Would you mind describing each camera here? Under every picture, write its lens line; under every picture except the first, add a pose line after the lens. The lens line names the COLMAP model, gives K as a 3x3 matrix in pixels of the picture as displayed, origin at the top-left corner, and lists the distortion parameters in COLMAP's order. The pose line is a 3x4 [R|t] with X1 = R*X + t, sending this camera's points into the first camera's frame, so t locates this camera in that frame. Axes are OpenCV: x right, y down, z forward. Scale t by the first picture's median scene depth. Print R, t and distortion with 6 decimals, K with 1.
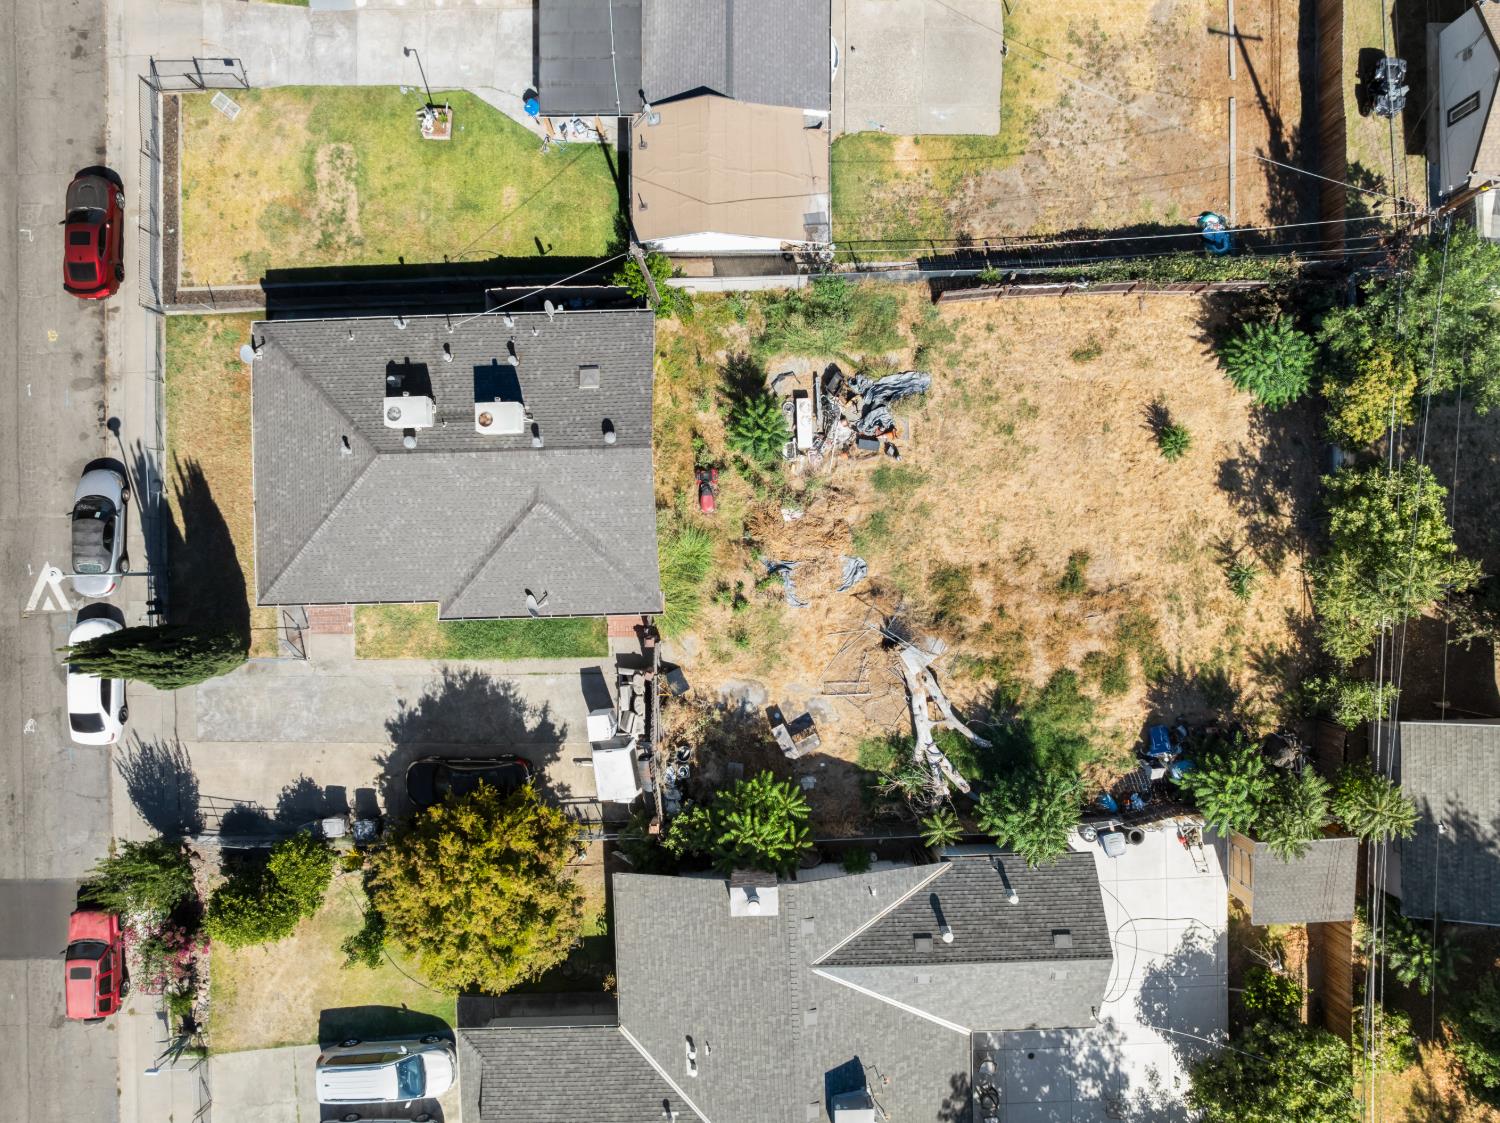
lens RADIAL K [[1055.4, 0, 751.6], [0, 1055.4, 556.7], [0, 0, 1]] dist [-0.025976, -0.025451]
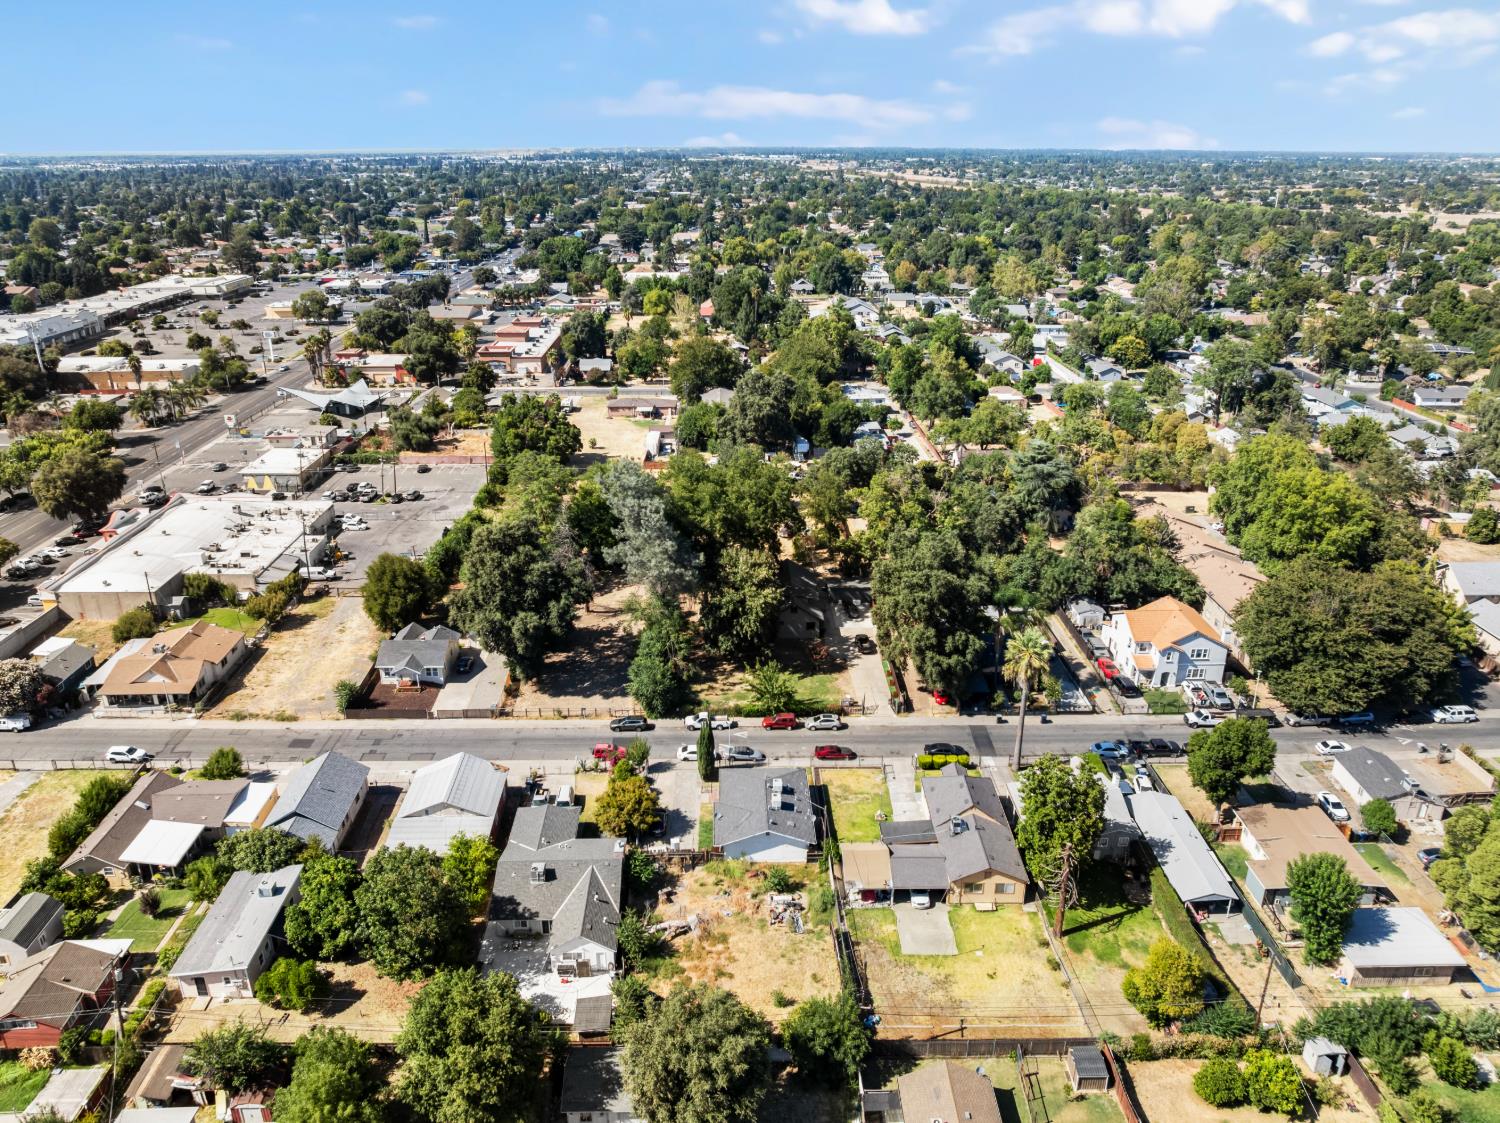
lens RADIAL K [[1055.4, 0, 751.6], [0, 1055.4, 556.7], [0, 0, 1]] dist [-0.025976, -0.025451]
pose [[0.004081, 0.372131, -0.928171, 2.199253], [-0.999992, 0.001939, -0.003620, -0.039964], [0.000452, 0.928178, 0.372136, -0.797523]]
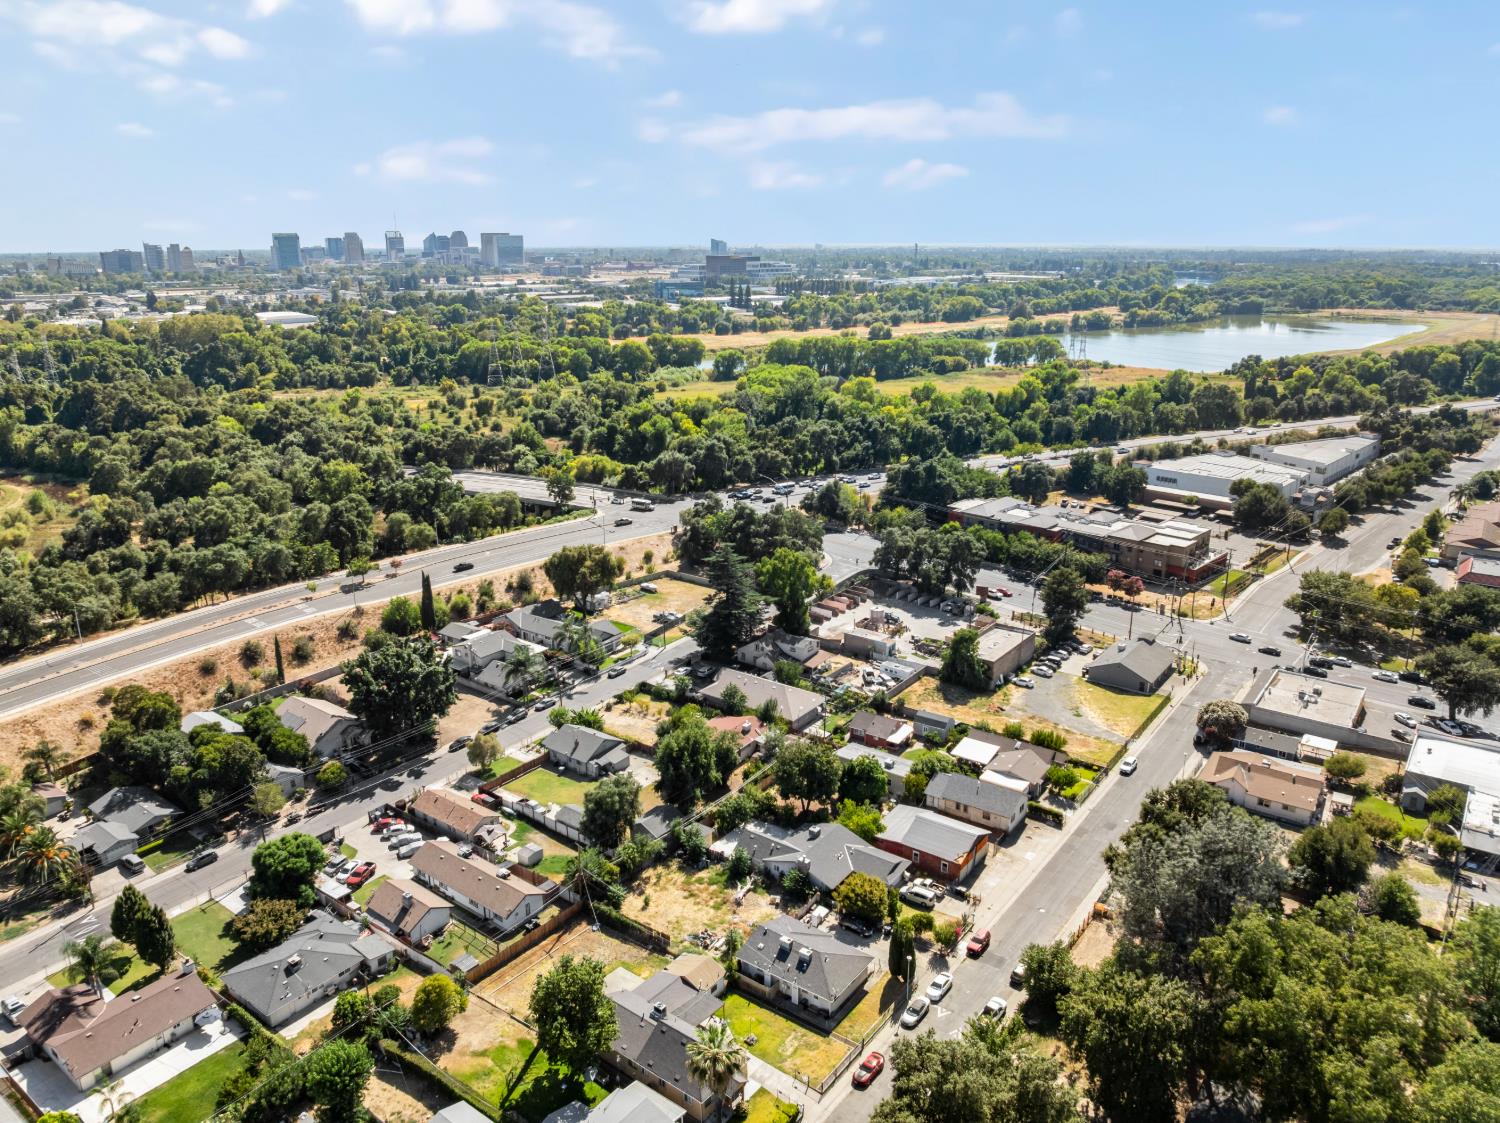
lens RADIAL K [[1055.4, 0, 751.6], [0, 1055.4, 556.7], [0, 0, 1]] dist [-0.025976, -0.025451]
pose [[-0.794941, -0.163108, 0.584350, -1.855702], [0.606626, -0.227401, 0.761770, -2.421057], [0.008631, 0.960044, 0.279716, -1.201640]]
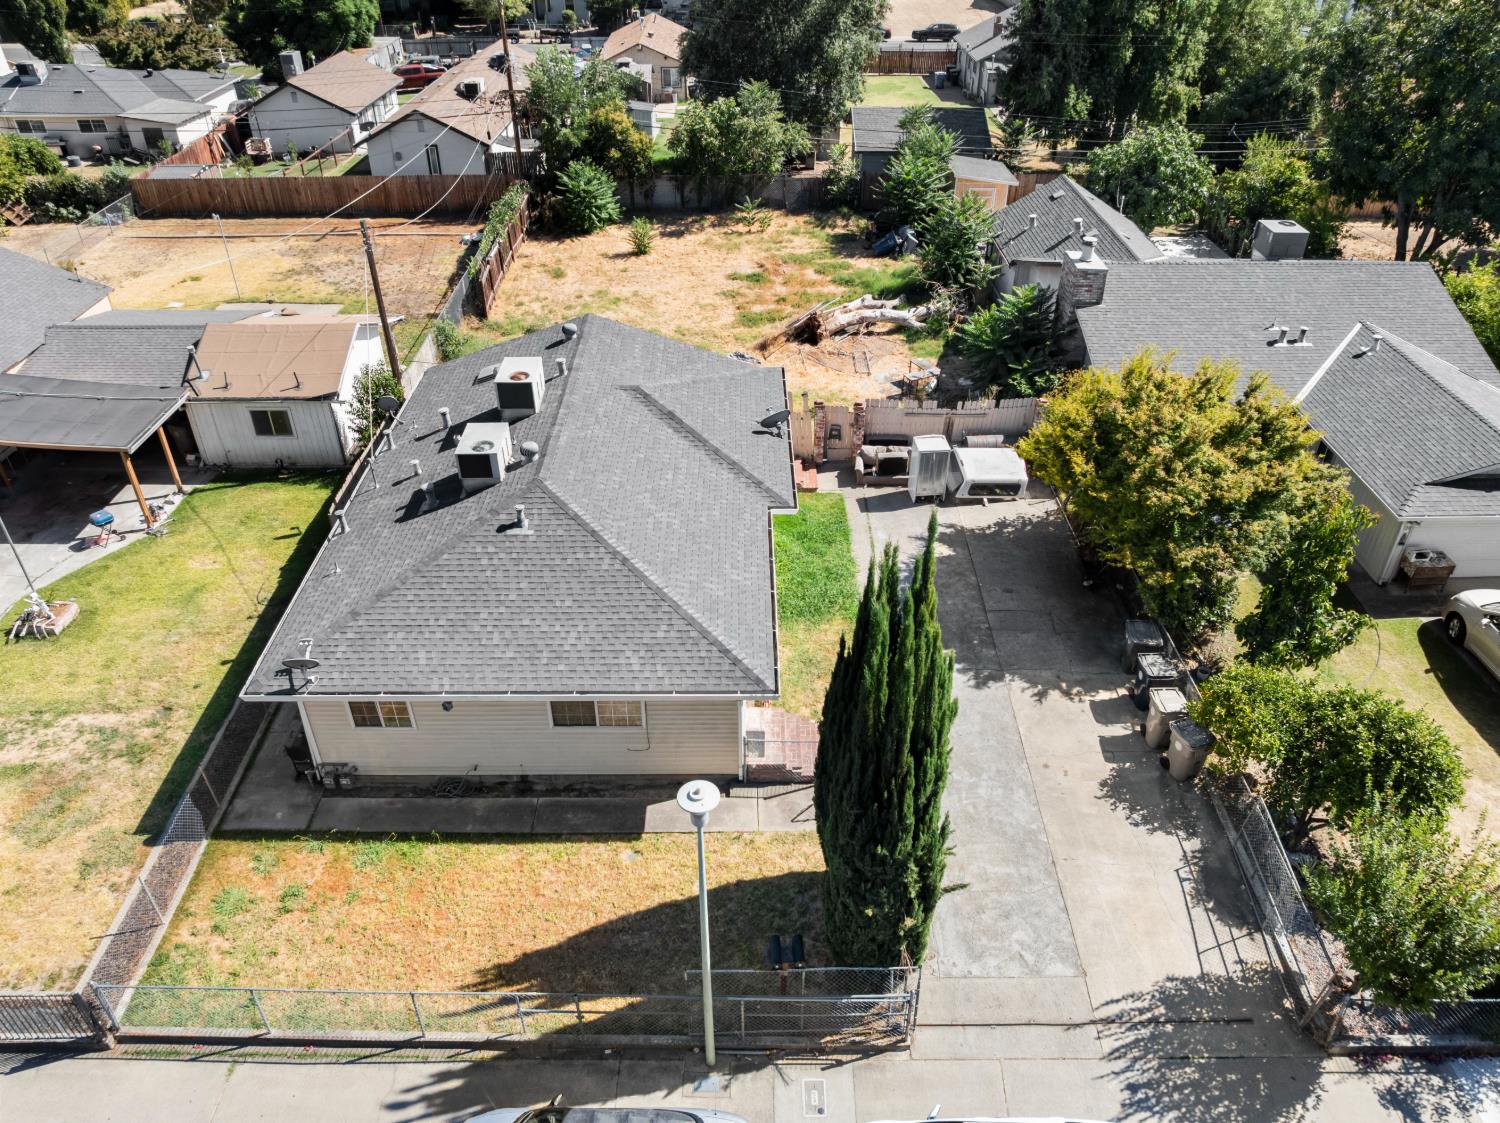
lens RADIAL K [[1055.4, 0, 751.6], [0, 1055.4, 556.7], [0, 0, 1]] dist [-0.025976, -0.025451]
pose [[0.014291, -0.569468, 0.821889, -0.807588], [0.999897, 0.009361, -0.010901, 0.035953], [-0.001486, 0.821960, 0.569543, 0.596629]]
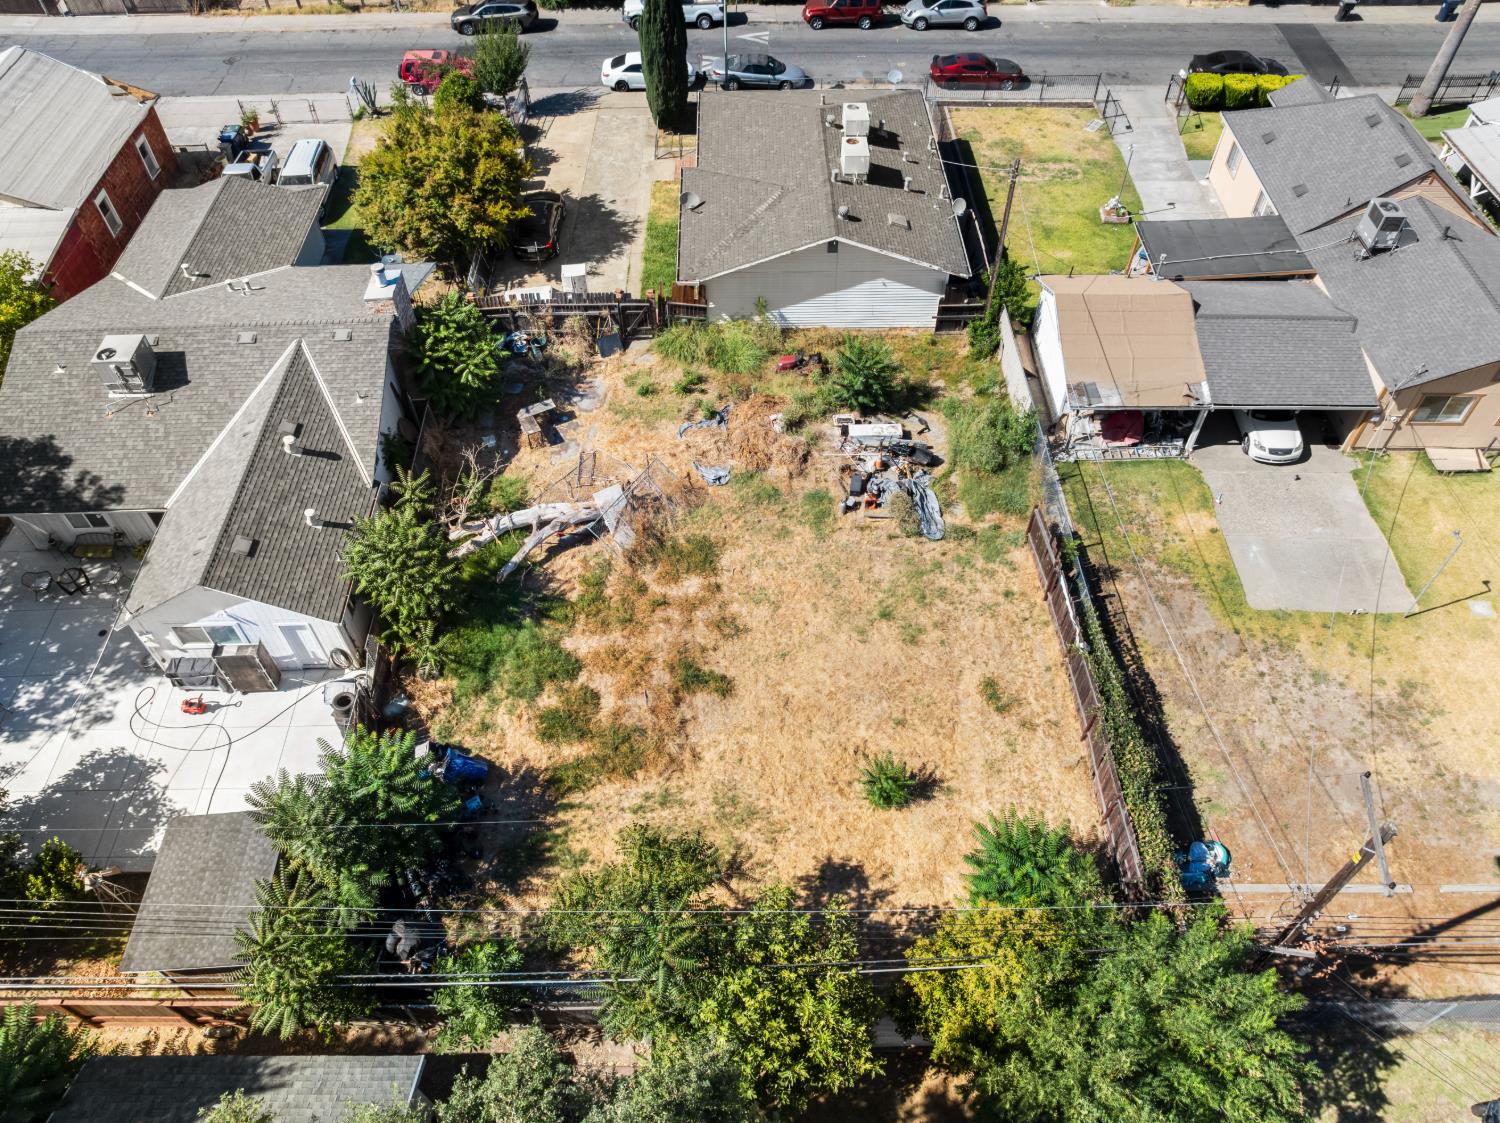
lens RADIAL K [[1055.4, 0, 751.6], [0, 1055.4, 556.7], [0, 0, 1]] dist [-0.025976, -0.025451]
pose [[-0.004384, 0.768523, -0.639807, 0.727383], [-0.999966, 0.001126, 0.008205, -0.024916], [0.007026, 0.639821, 0.768492, 0.353781]]
